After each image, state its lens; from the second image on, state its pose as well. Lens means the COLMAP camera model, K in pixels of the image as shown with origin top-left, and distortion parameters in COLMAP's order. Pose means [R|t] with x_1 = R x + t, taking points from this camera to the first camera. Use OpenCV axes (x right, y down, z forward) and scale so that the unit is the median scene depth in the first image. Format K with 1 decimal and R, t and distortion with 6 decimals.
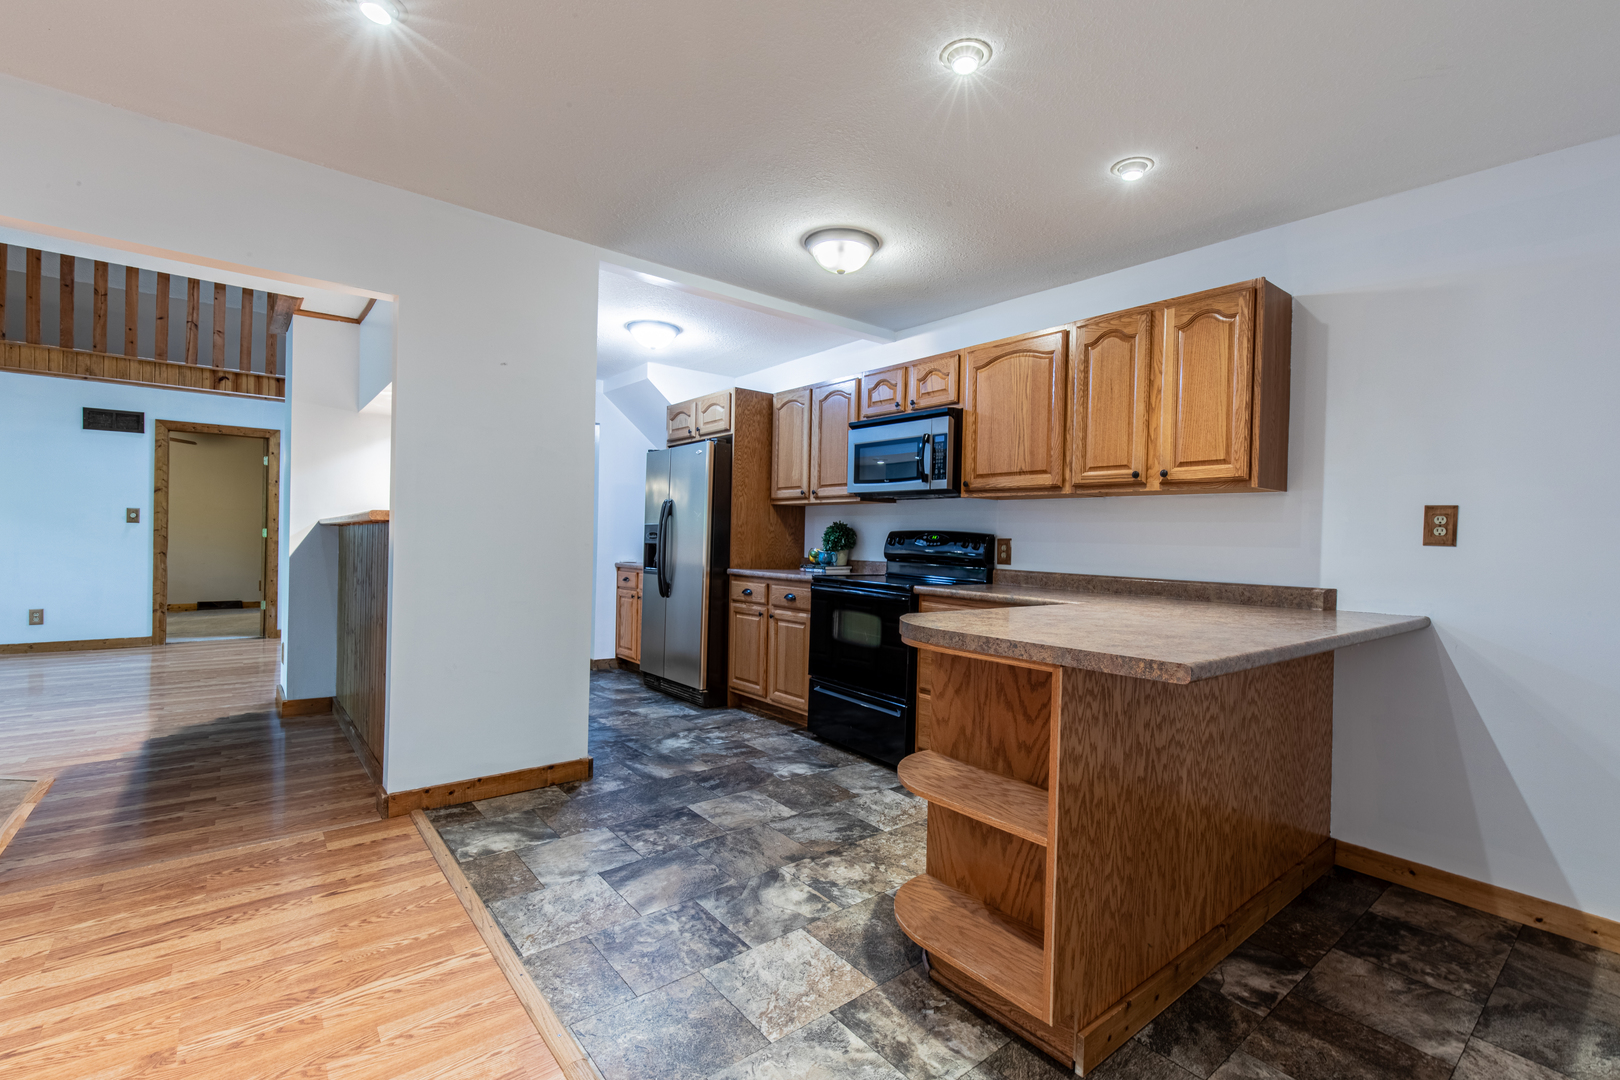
lens RADIAL K [[724.6, 0, 829.3], [0, 724.6, 536.8], [0, 0, 1]] dist [0.005241, 0.000997]
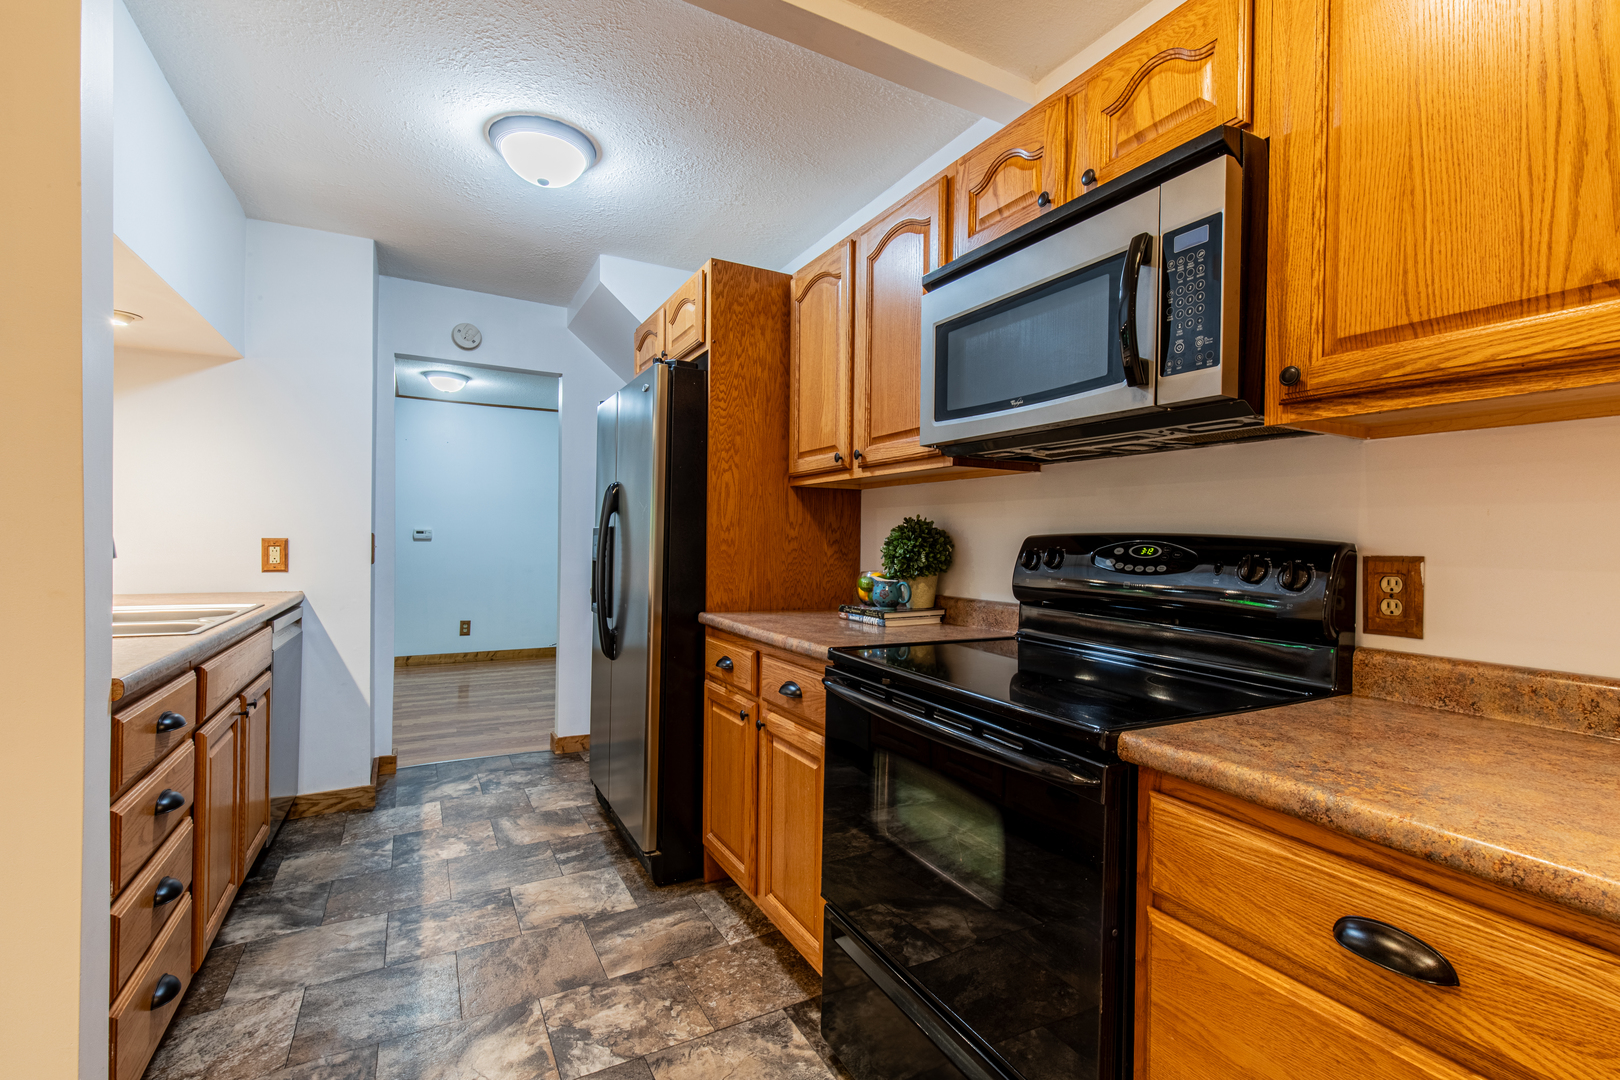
lens RADIAL K [[724.6, 0, 825.0], [0, 724.6, 540.8], [0, 0, 1]] dist [0.005241, 0.000997]
pose [[0.982975, -0.011714, -0.183364, 0.055304], [0.012343, 0.999921, 0.002291, -0.008957], [0.183323, -0.004516, 0.983042, 0.682030]]
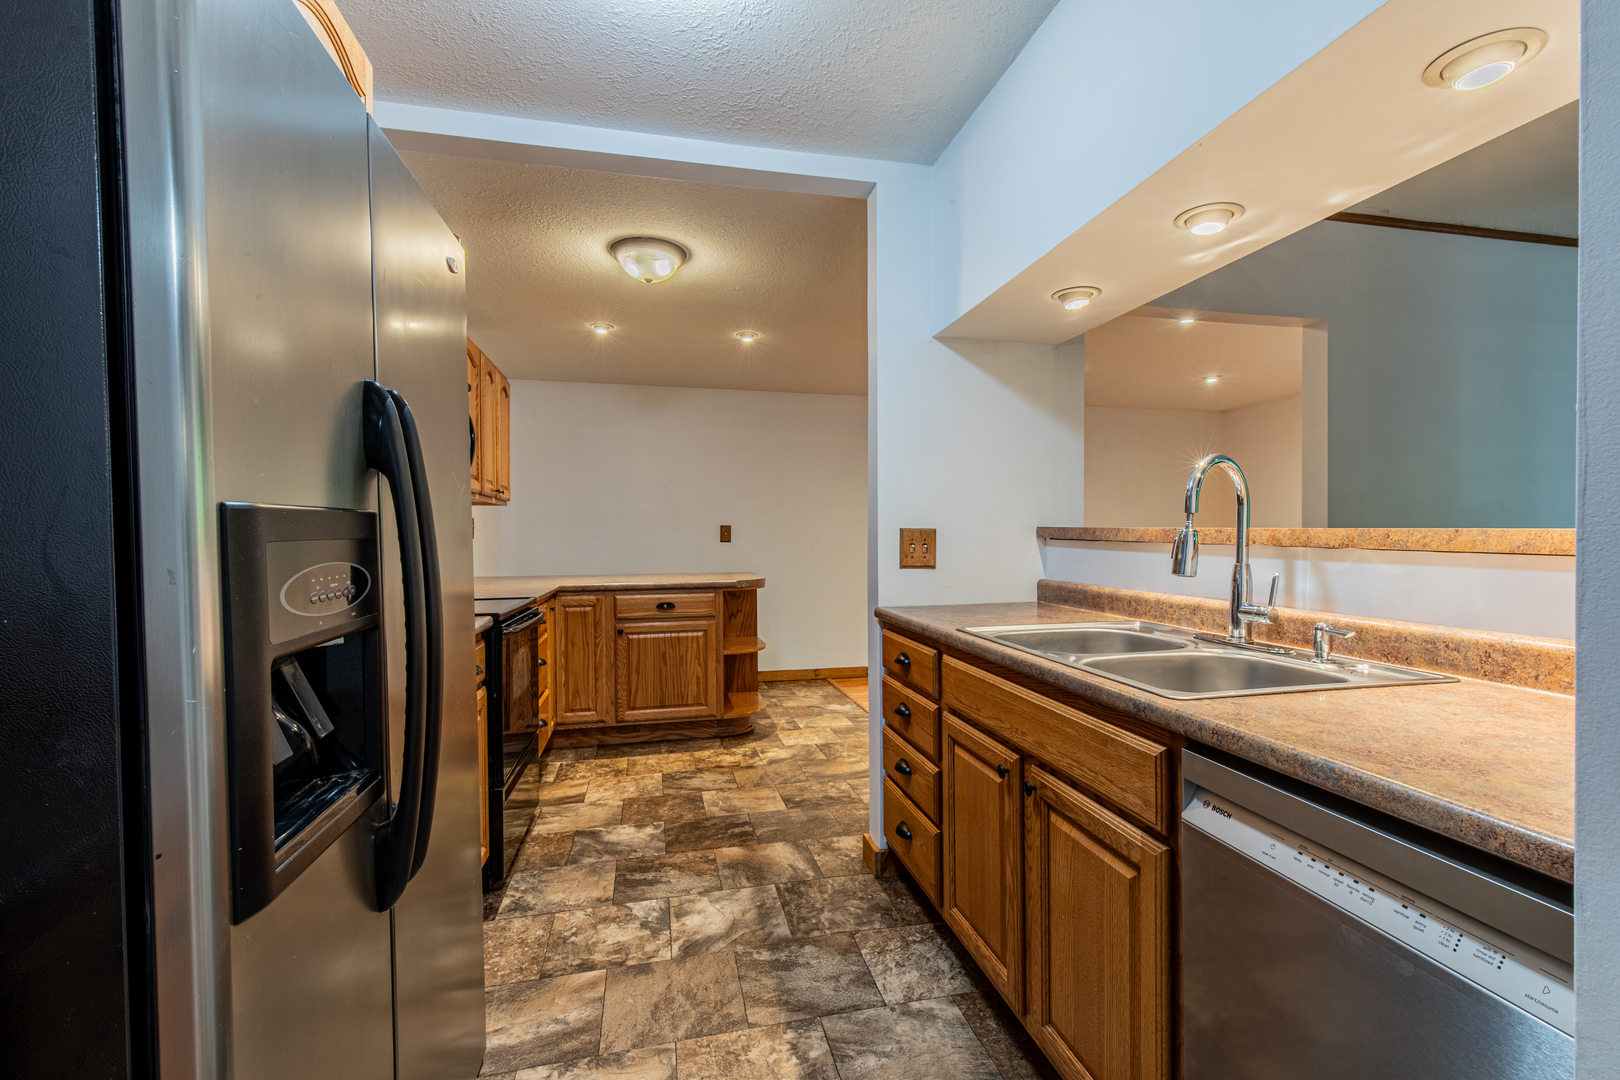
lens RADIAL K [[724.6, 0, 820.7], [0, 724.6, 546.8], [0, 0, 1]] dist [0.005241, 0.000997]
pose [[-0.891282, -0.027201, 0.452632, -0.580959], [-0.017356, 0.999514, 0.025890, -0.022794], [-0.453116, 0.015220, -0.891322, 1.579305]]
